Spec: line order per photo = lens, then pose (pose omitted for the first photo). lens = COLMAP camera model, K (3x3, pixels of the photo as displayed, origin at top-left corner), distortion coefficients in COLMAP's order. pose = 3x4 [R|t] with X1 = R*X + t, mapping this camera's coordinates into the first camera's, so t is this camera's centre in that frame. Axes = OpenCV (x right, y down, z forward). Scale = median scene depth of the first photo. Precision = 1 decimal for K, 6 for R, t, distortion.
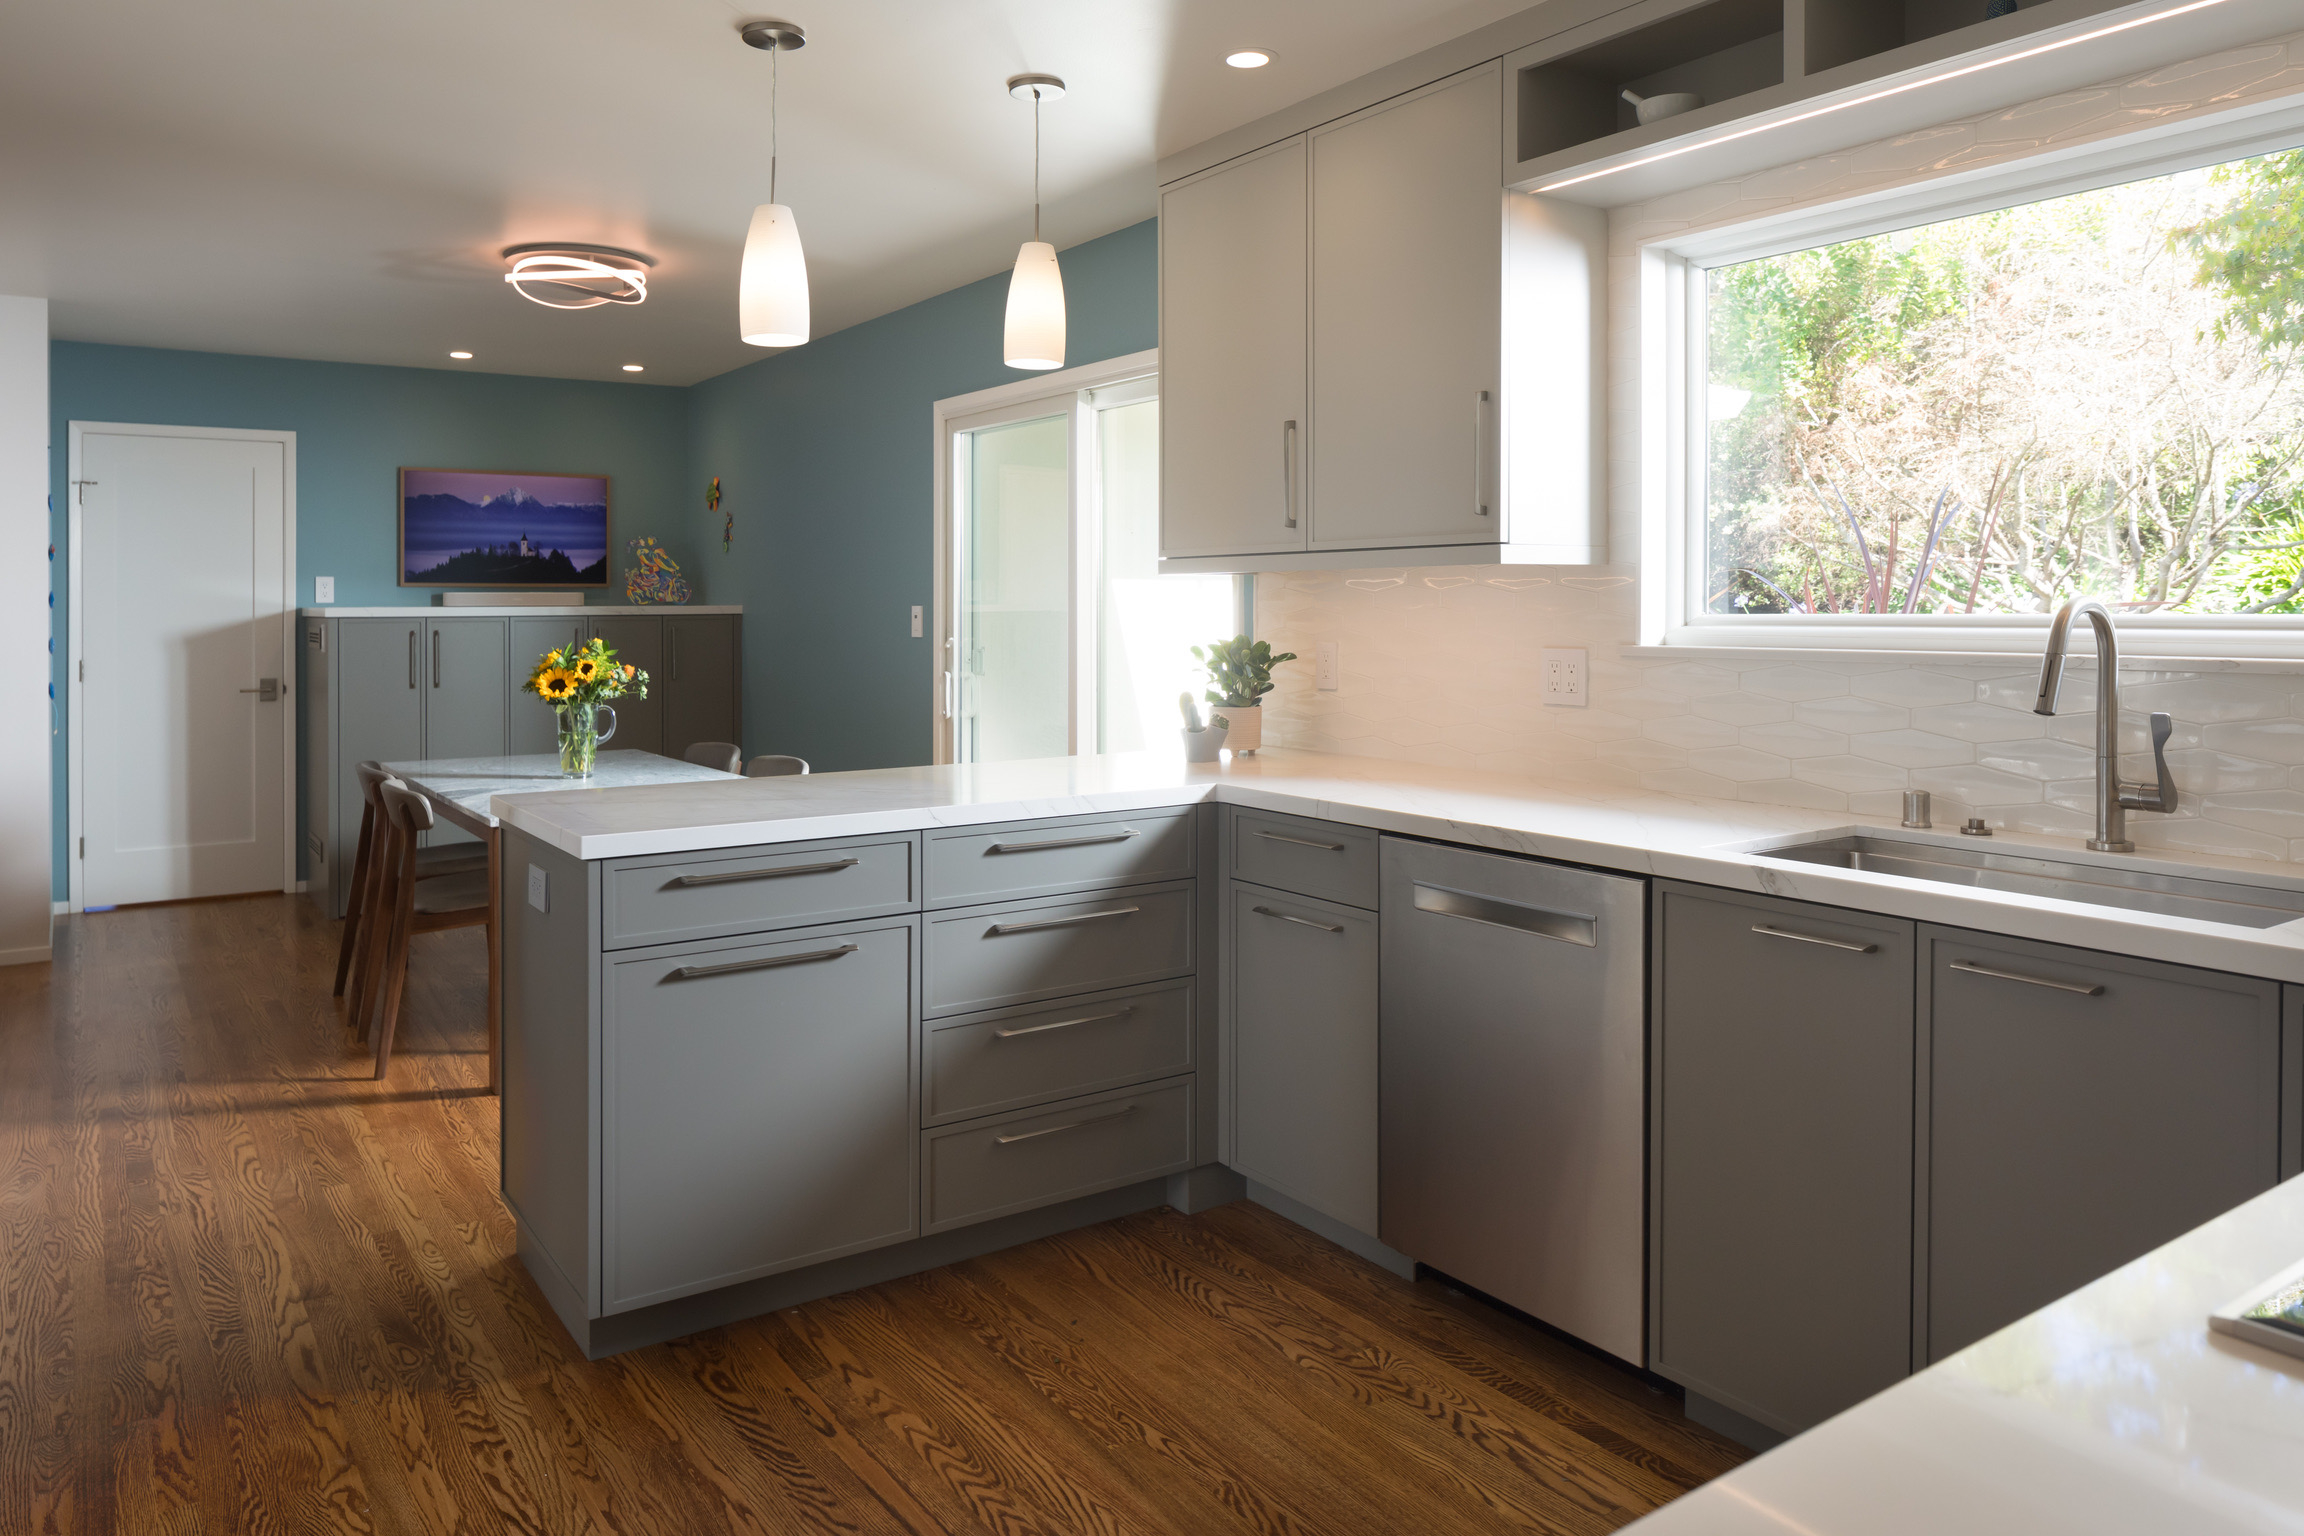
lens RADIAL K [[1569.2, 0, 1141.9], [0, 1569.2, 641.1], [0, 0, 1]] dist [-0.017145, -0.002931]
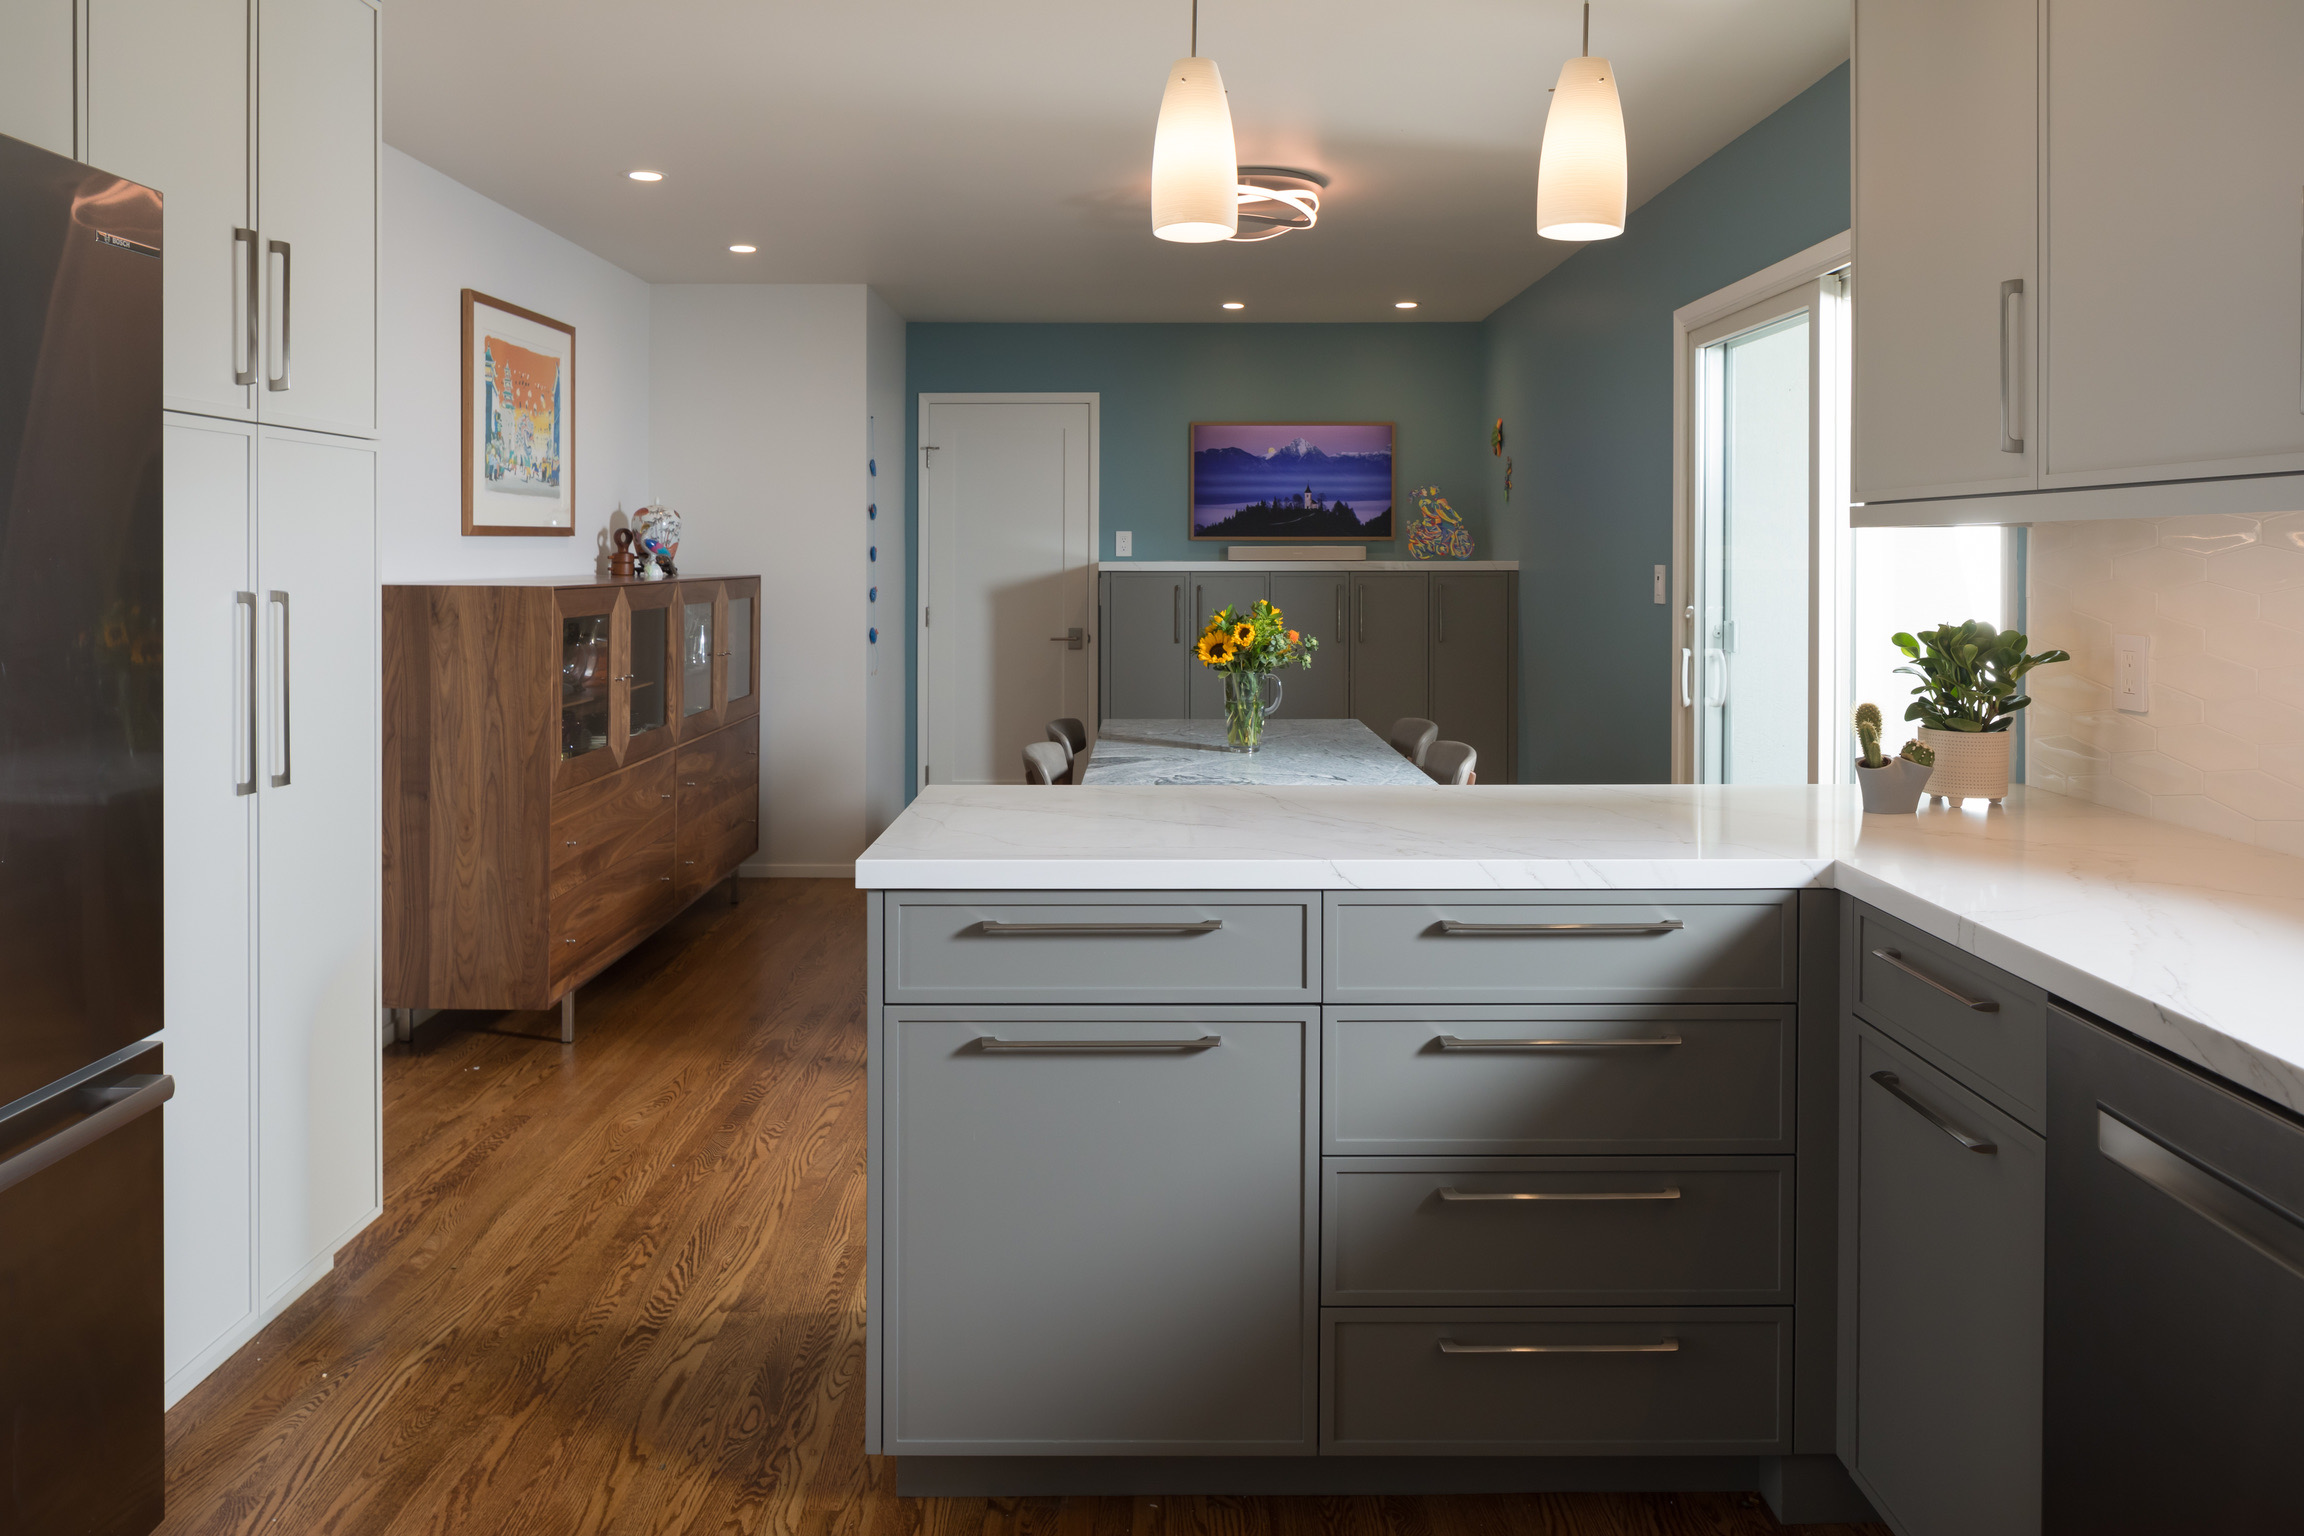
lens RADIAL K [[1572.8, 0, 1151.2], [0, 1572.8, 570.6], [0, 0, 1]] dist [-0.015262, 0.000750]
pose [[0.823002, 0.008906, -0.567969, 0.118686], [-0.015568, 0.999855, -0.006881, -0.011479], [0.567826, 0.014505, 0.823021, 0.213055]]
